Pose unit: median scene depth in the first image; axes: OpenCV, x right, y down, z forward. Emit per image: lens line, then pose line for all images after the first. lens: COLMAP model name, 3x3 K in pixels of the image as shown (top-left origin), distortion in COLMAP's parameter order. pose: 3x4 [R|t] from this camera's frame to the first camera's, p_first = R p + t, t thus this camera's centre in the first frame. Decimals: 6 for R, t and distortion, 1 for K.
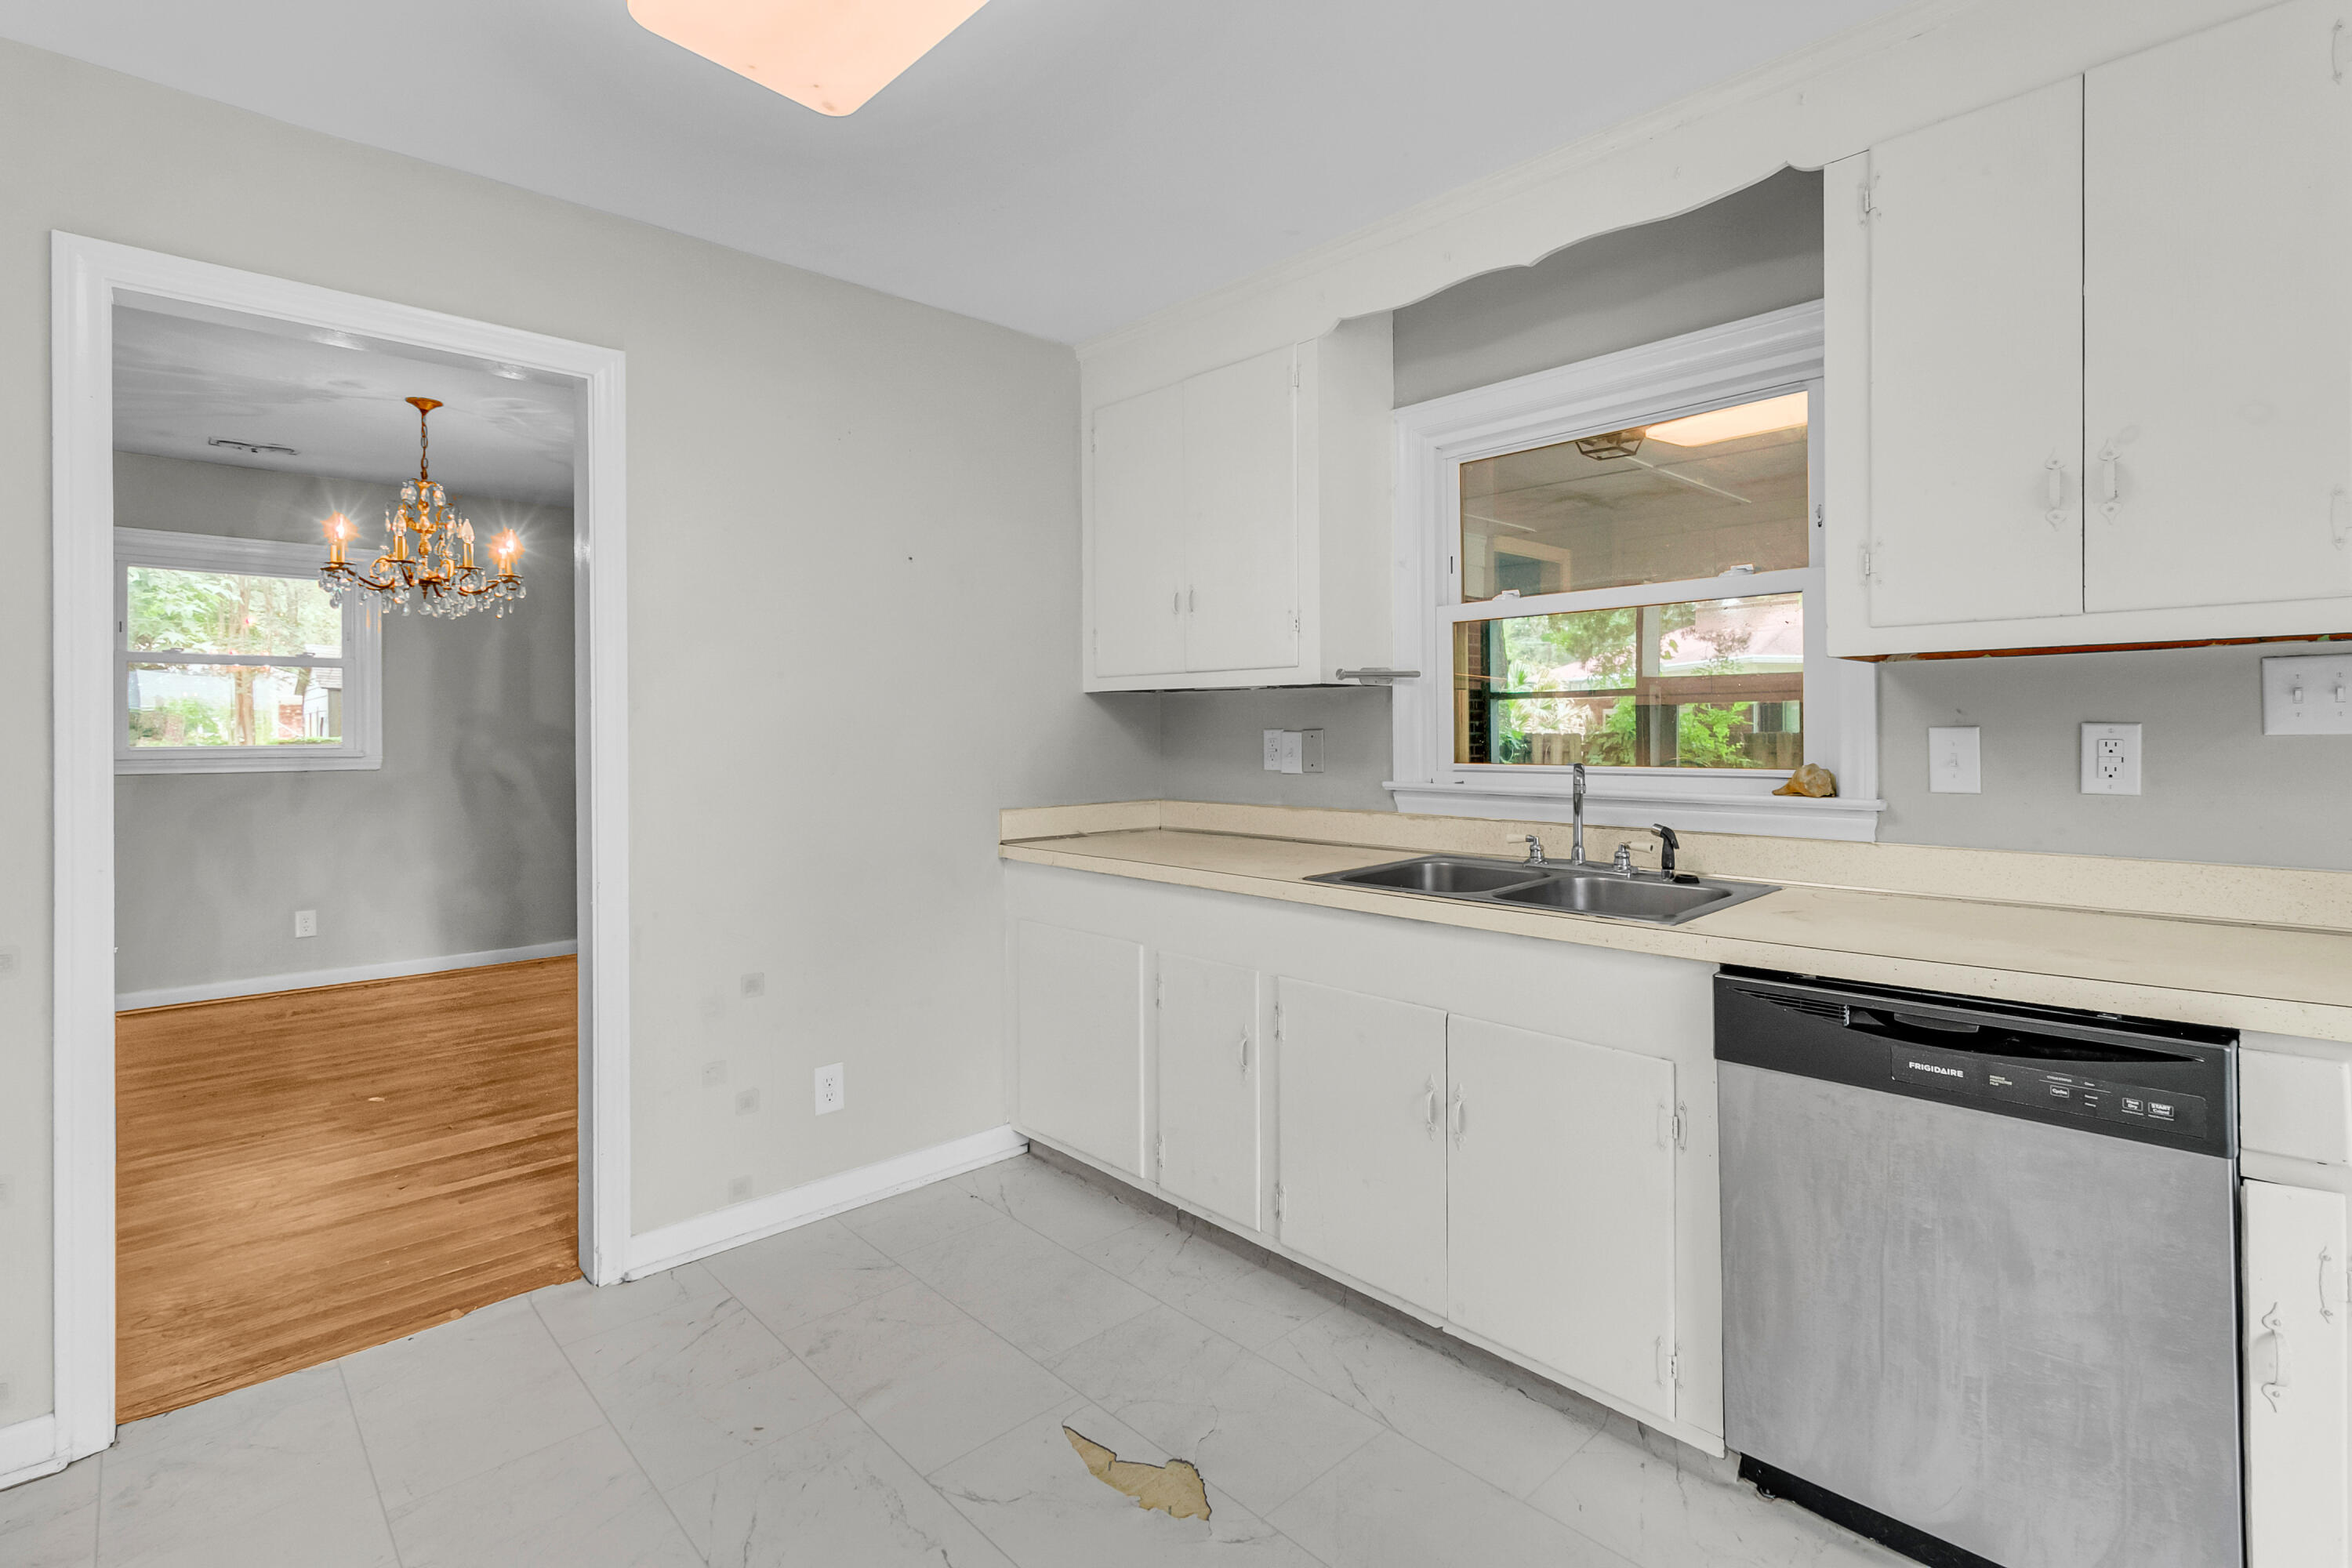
lens RADIAL K [[1111.4, 0, 1203.5], [0, 1111.4, 722.2], [0, 0, 1]] dist [0.004398, -0.001428]
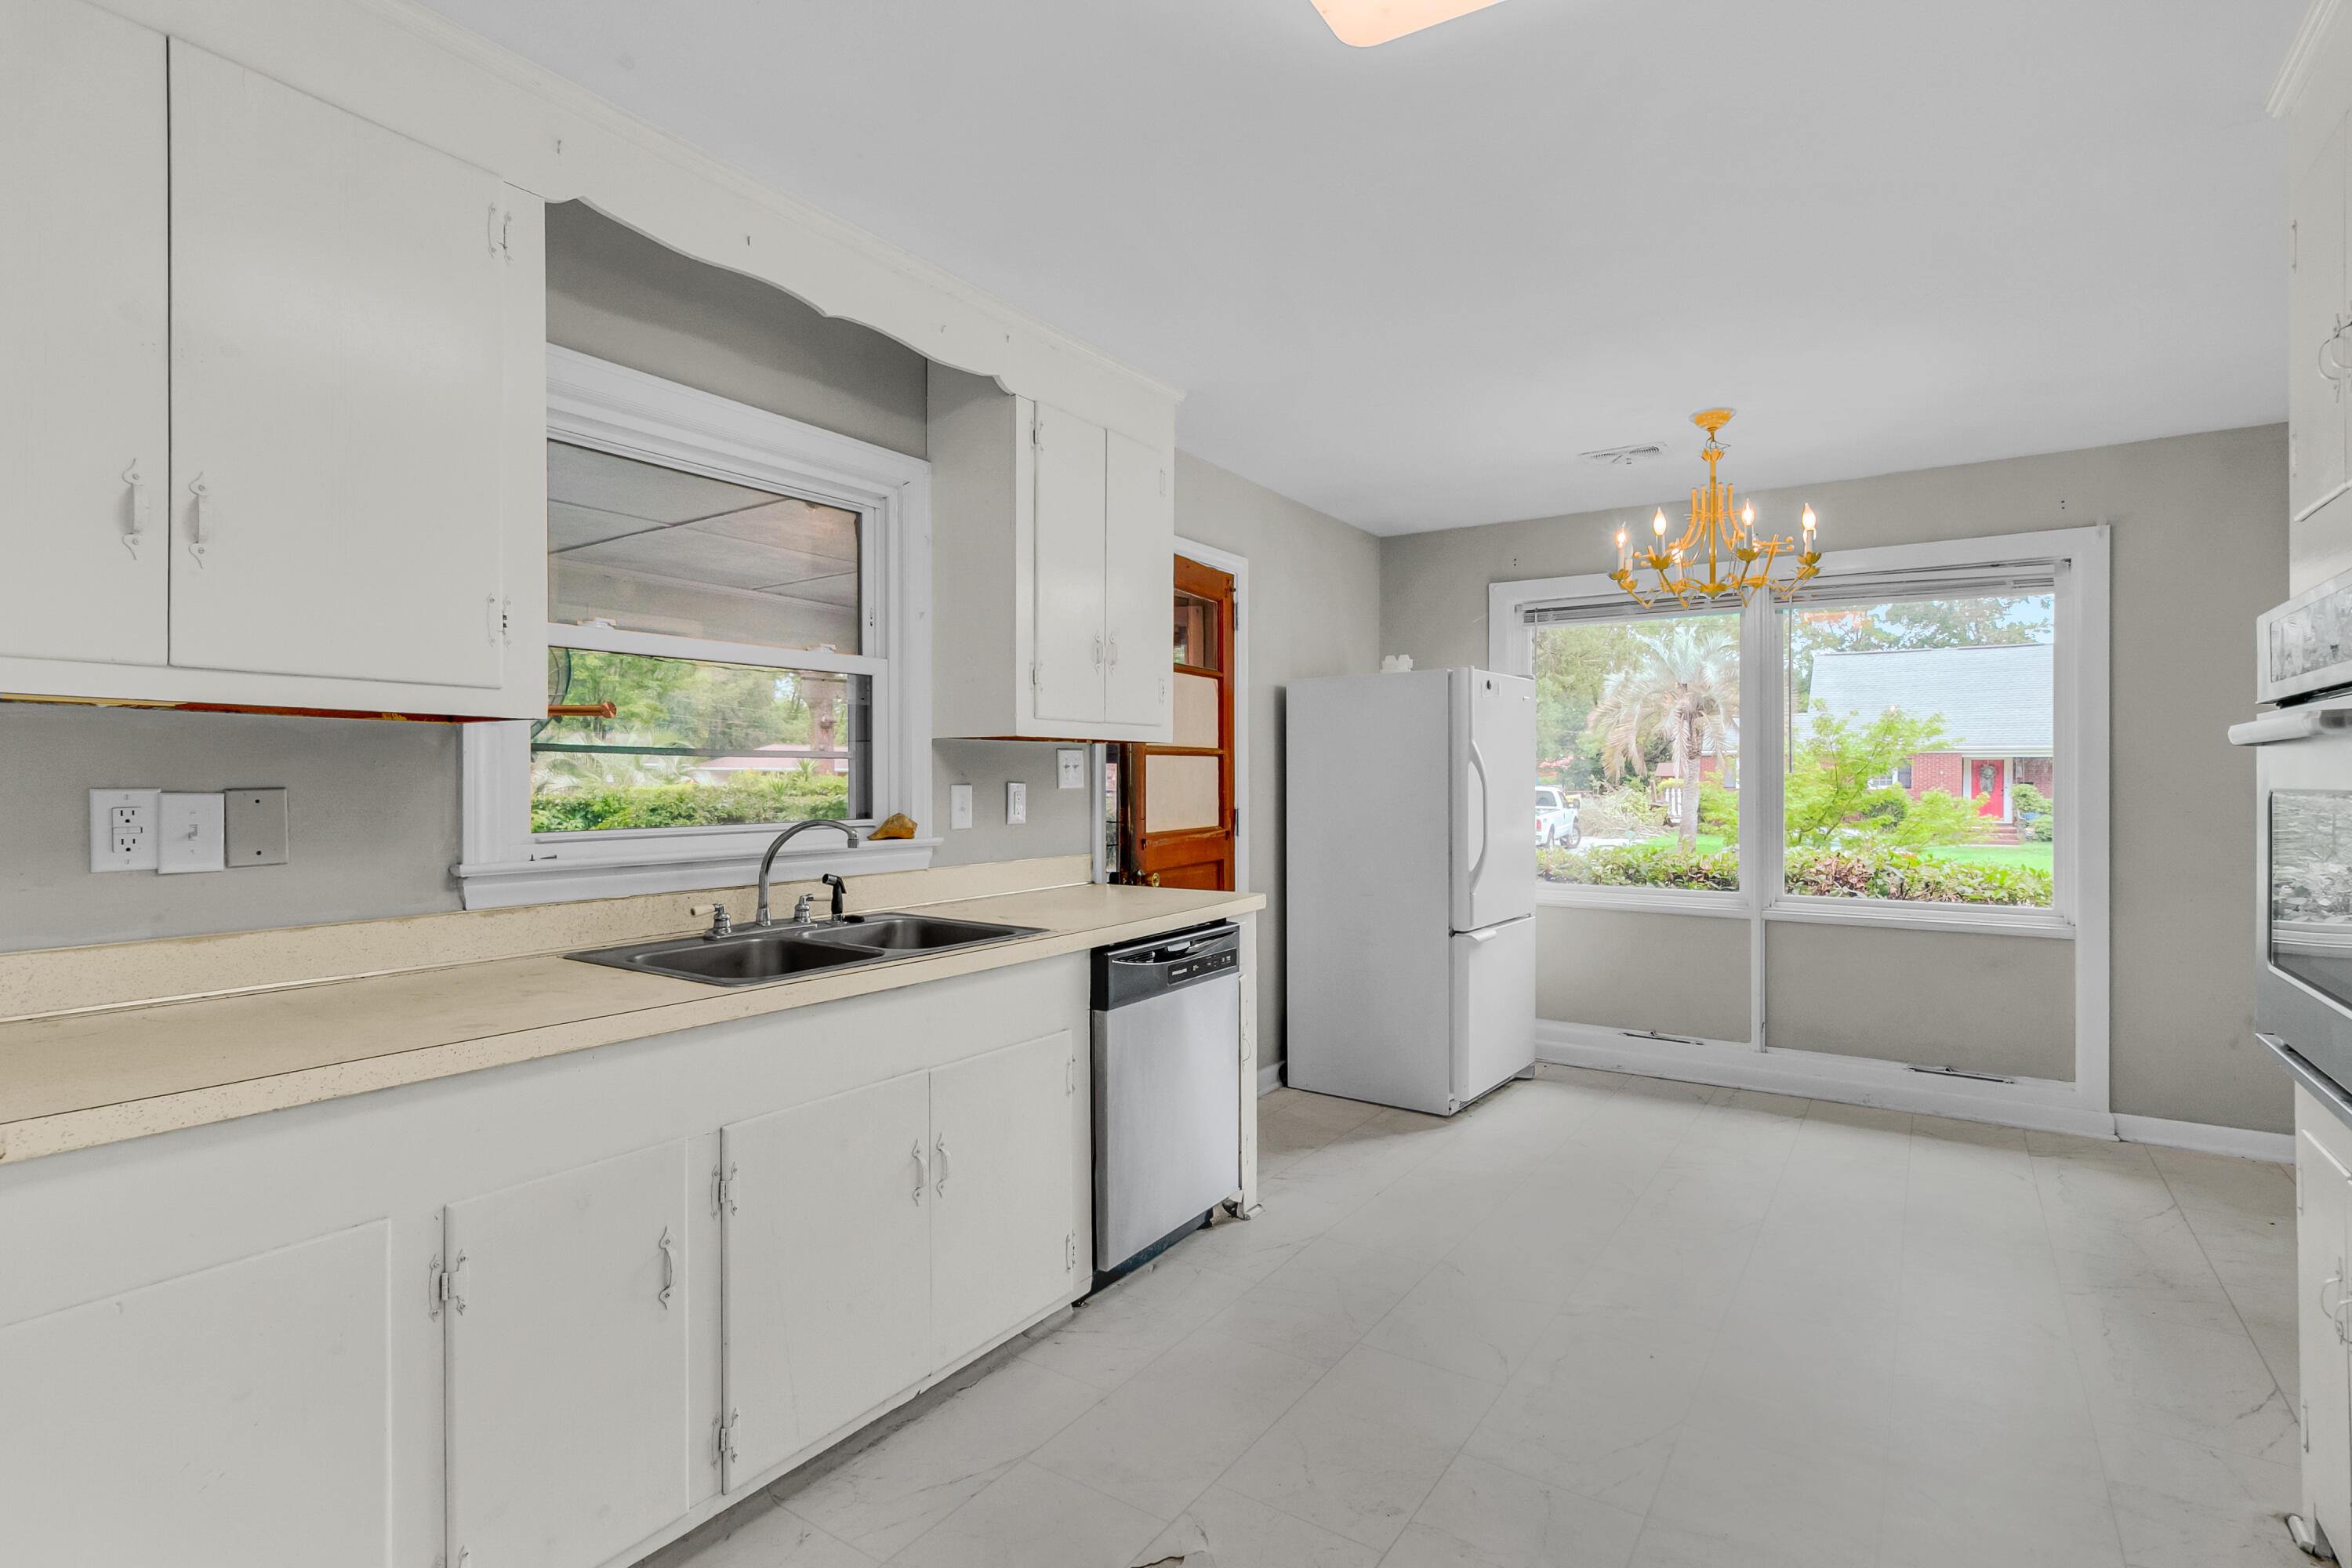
lens RADIAL K [[1111.4, 0, 1198.4], [0, 1111.4, 780.4], [0, 0, 1]] dist [0.004398, -0.001428]
pose [[-0.218054, 0.004411, 0.975927, -0.699833], [-0.004235, 0.999976, -0.005466, 0.004517], [-0.975928, -0.005325, -0.218030, 0.845810]]
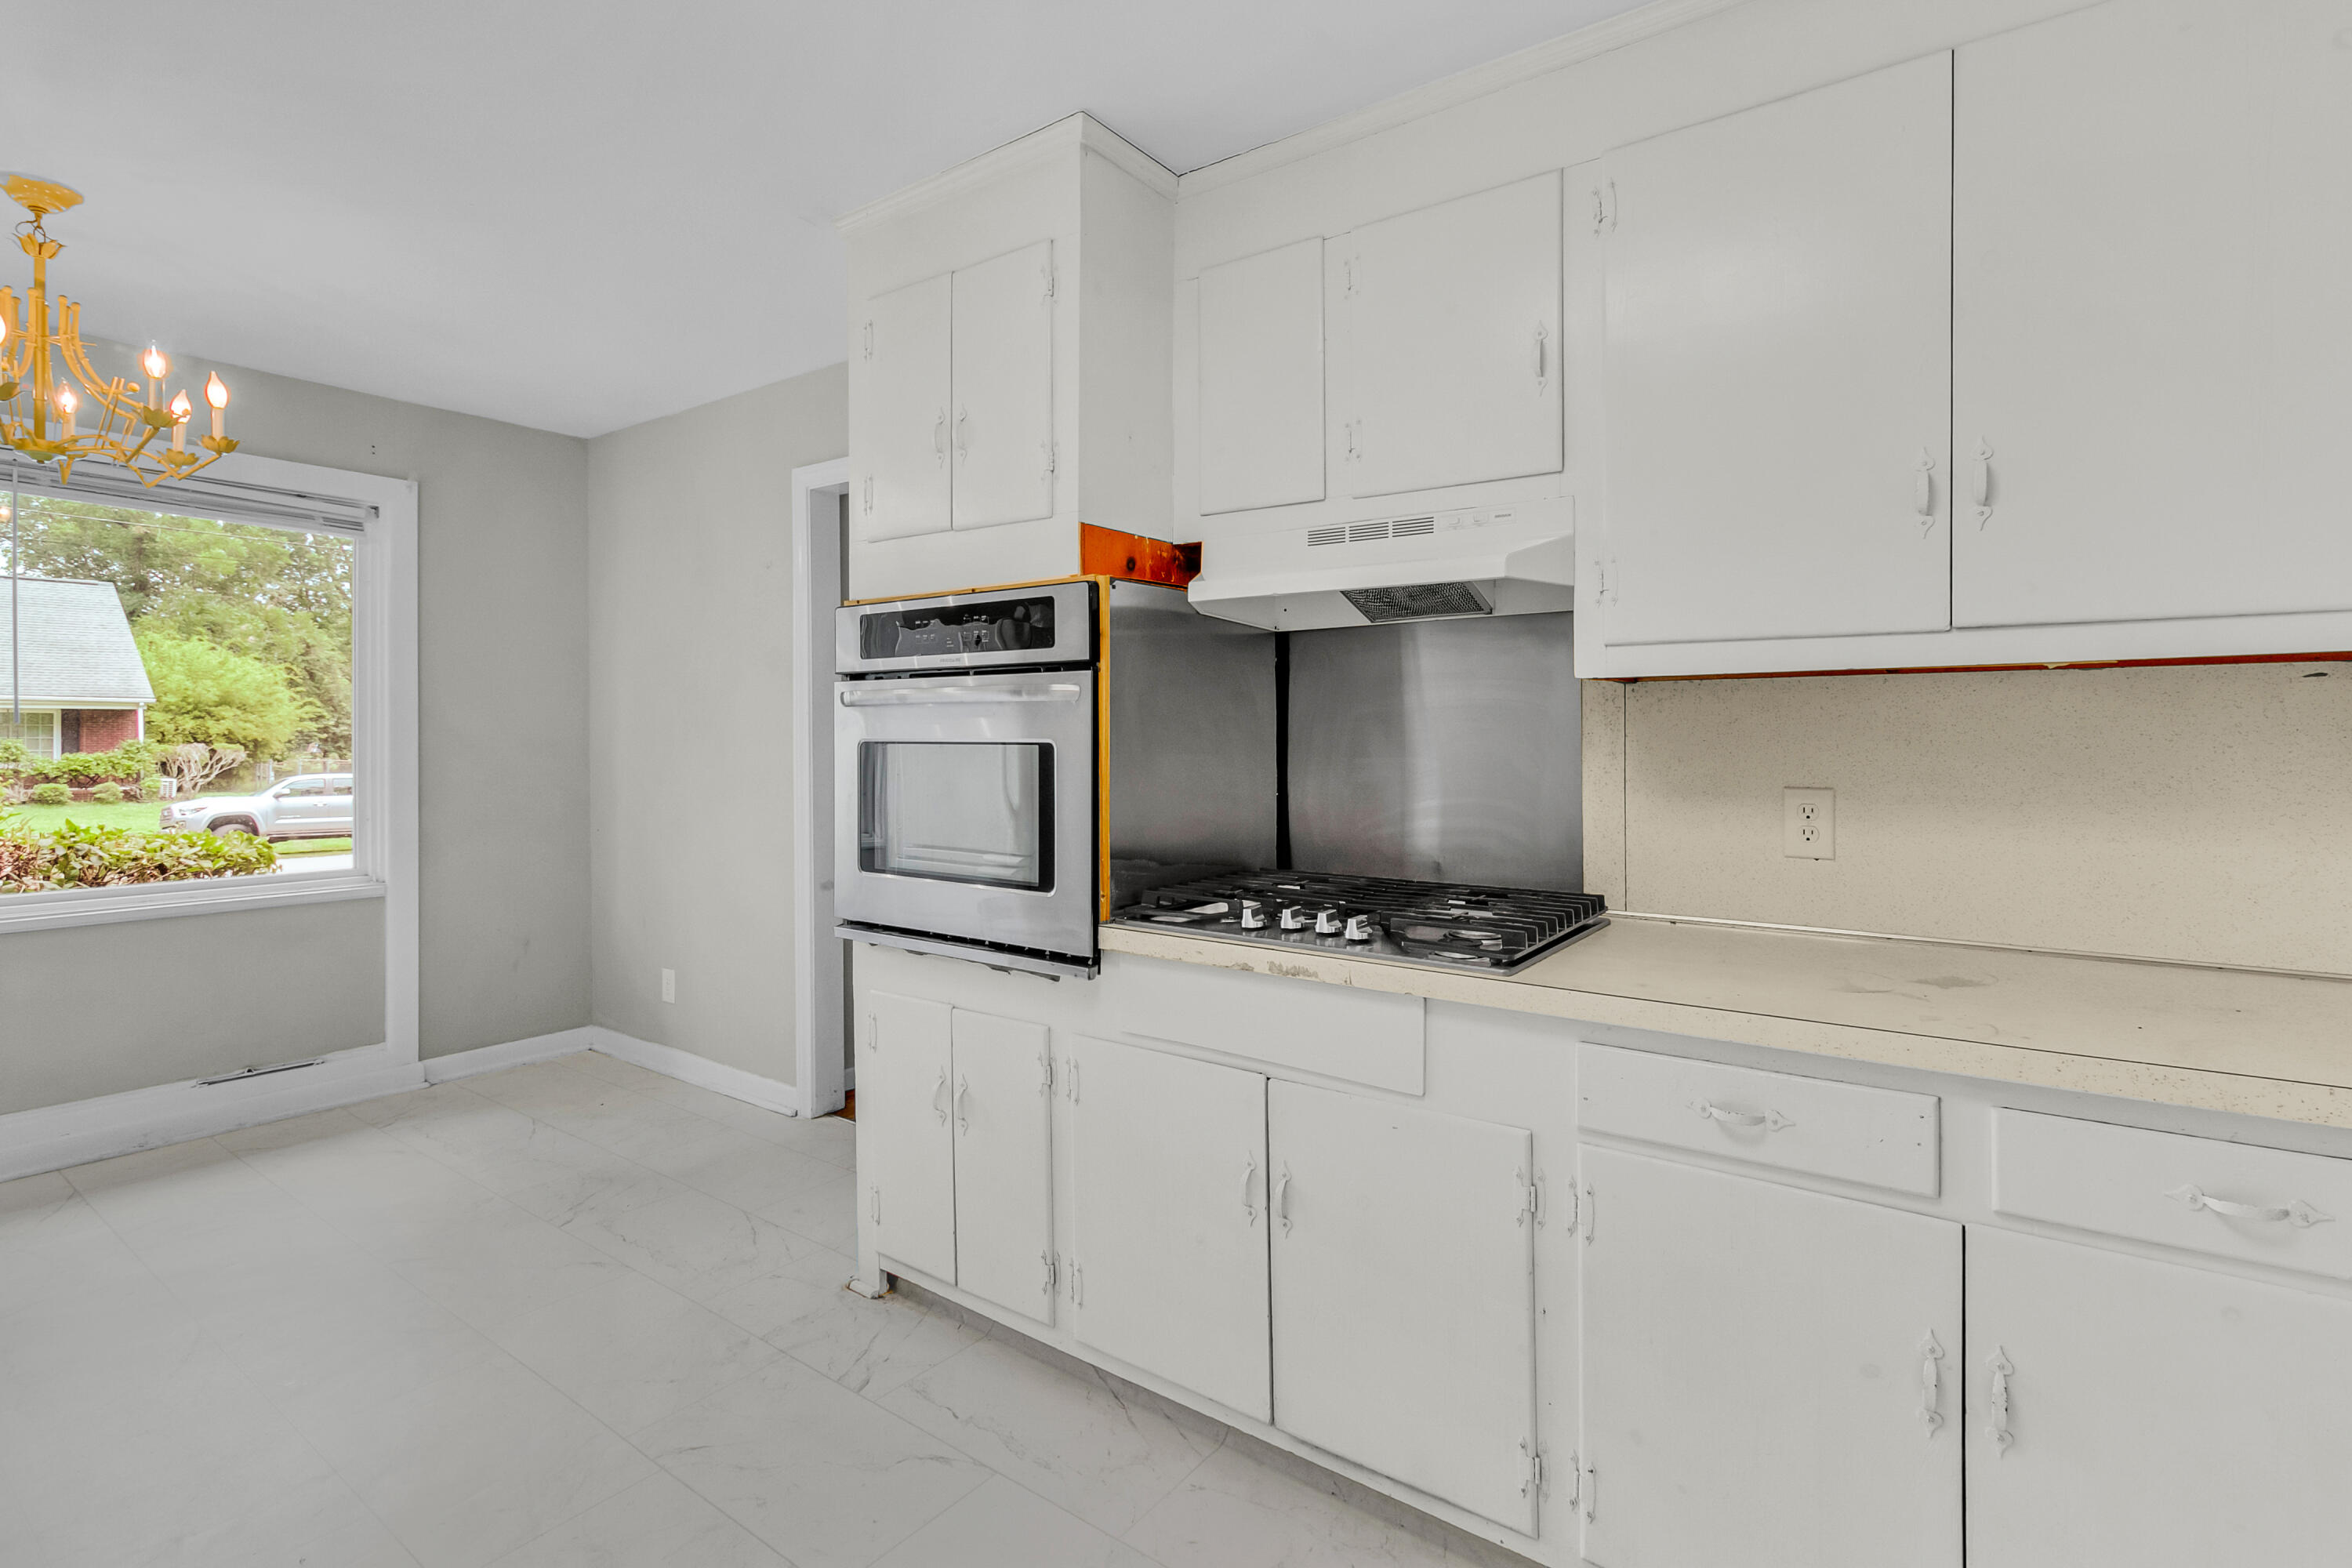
lens RADIAL K [[1111.4, 0, 1193.2], [0, 1111.4, 734.7], [0, 0, 1]] dist [0.004398, -0.001428]
pose [[-0.984349, 0.002148, -0.176215, -0.261293], [0.003458, 0.999969, -0.007124, 0.006484], [0.176194, -0.007622, -0.984326, 1.011512]]
